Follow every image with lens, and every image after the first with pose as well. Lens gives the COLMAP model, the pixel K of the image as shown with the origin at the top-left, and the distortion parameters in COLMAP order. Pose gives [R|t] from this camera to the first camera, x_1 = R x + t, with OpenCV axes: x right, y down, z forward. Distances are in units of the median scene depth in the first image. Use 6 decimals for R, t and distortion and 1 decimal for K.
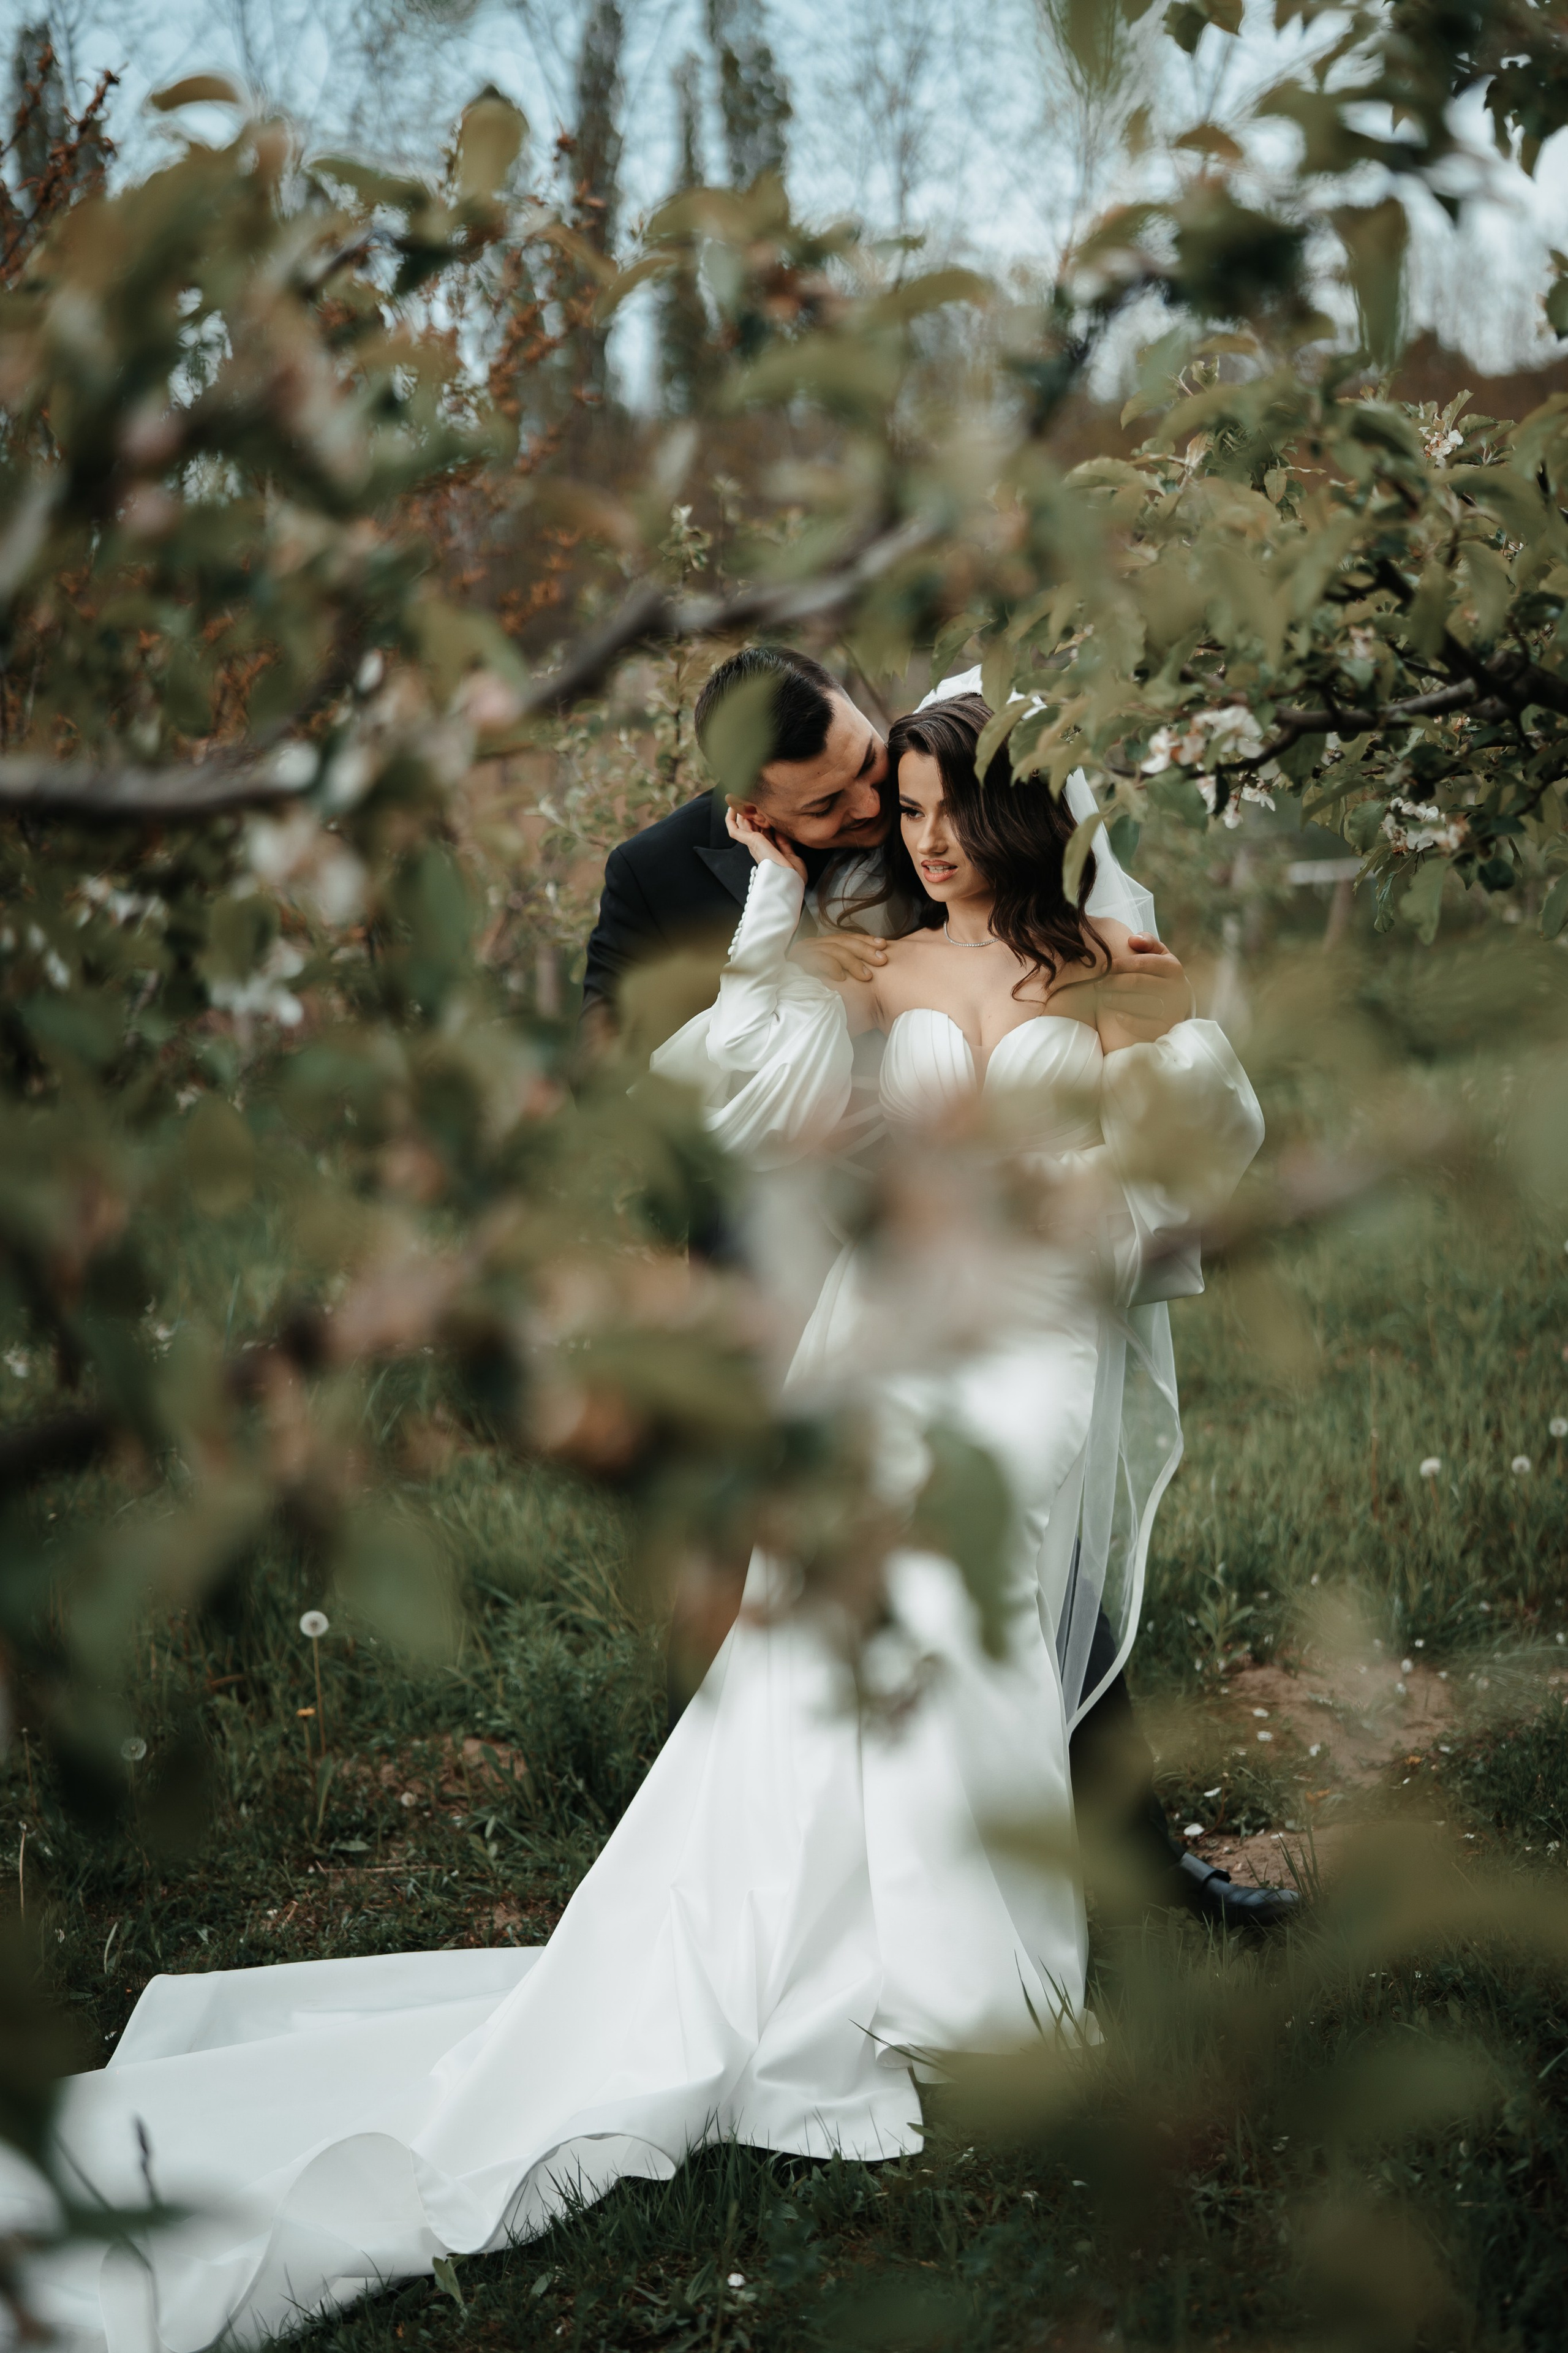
lens RADIAL K [[3407.0, 0, 784.0], [0, 3407.0, 1176.5], [0, 0, 1]] dist [-0.006775, 0.006682]
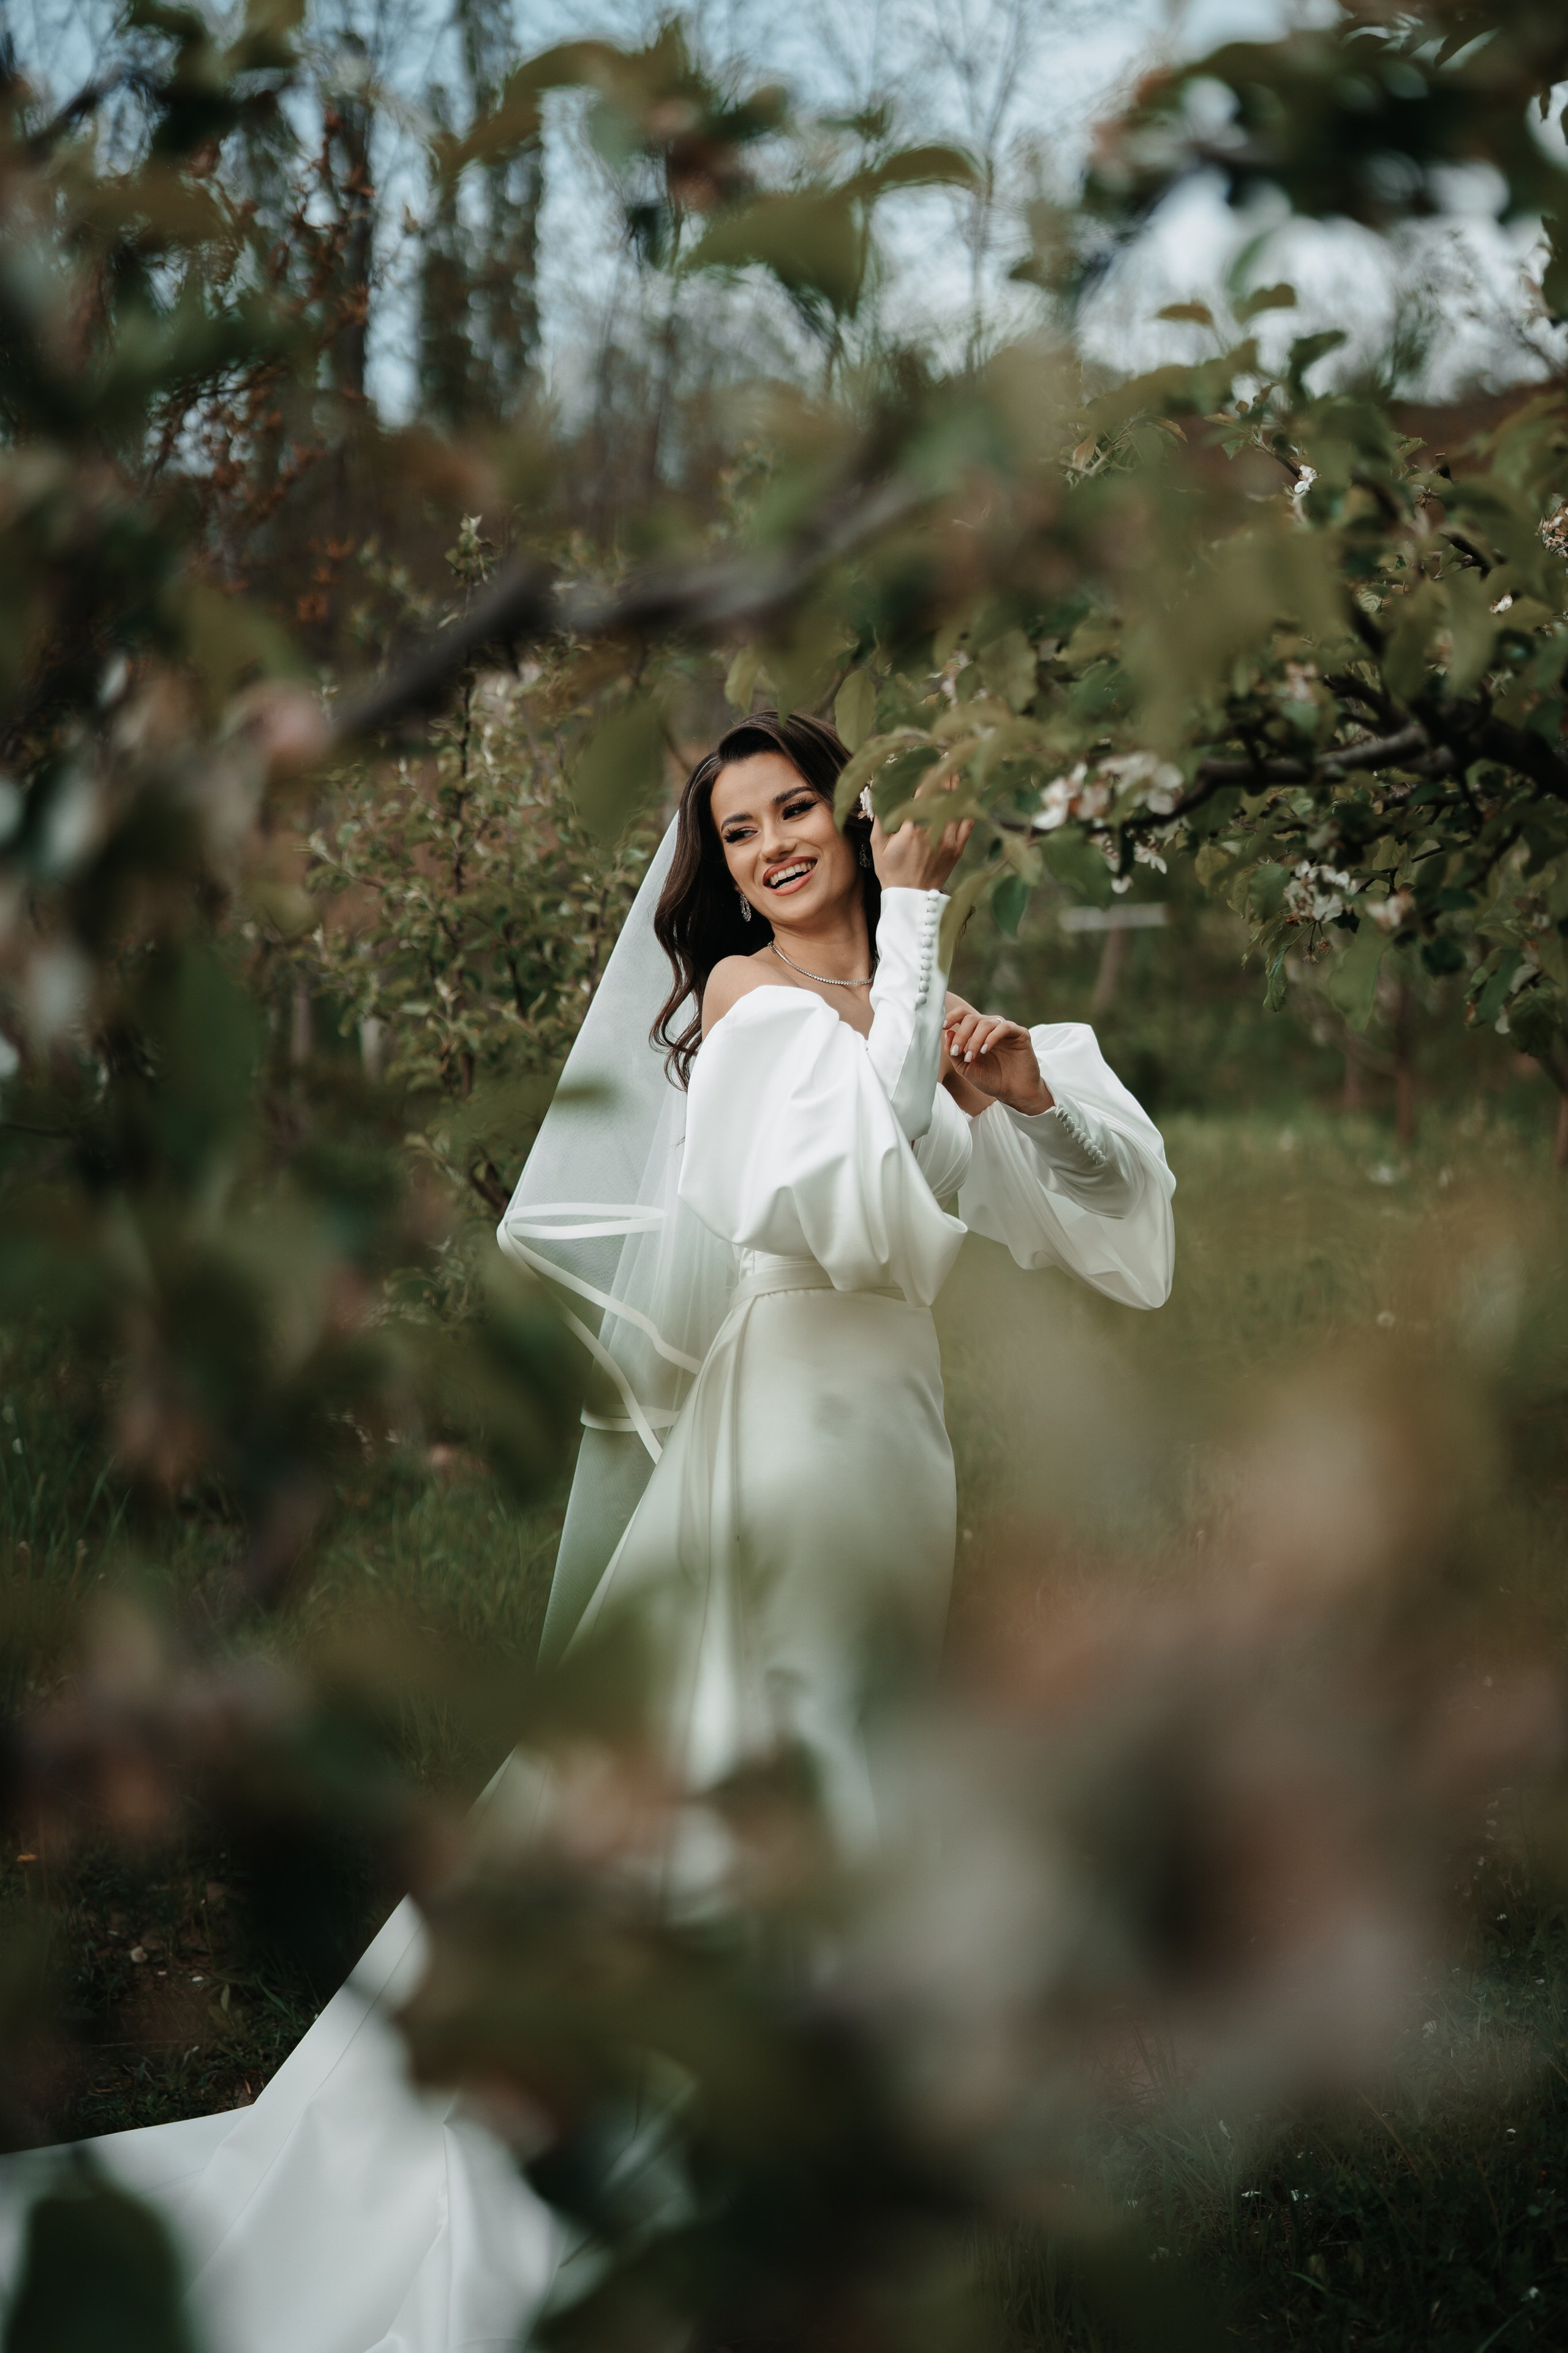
lens RADIAL K [[3308.0, 0, 784.0], [0, 3308.0, 1176.5], [0, 0, 1]] dist [0.006578, -0.037728]
pose [[0.996830, 0.016109, 0.077919, -0.020111], [-0.015633, 0.999855, -0.006717, -0.024888], [-0.078016, 0.005477, 0.996937, 0.181283]]
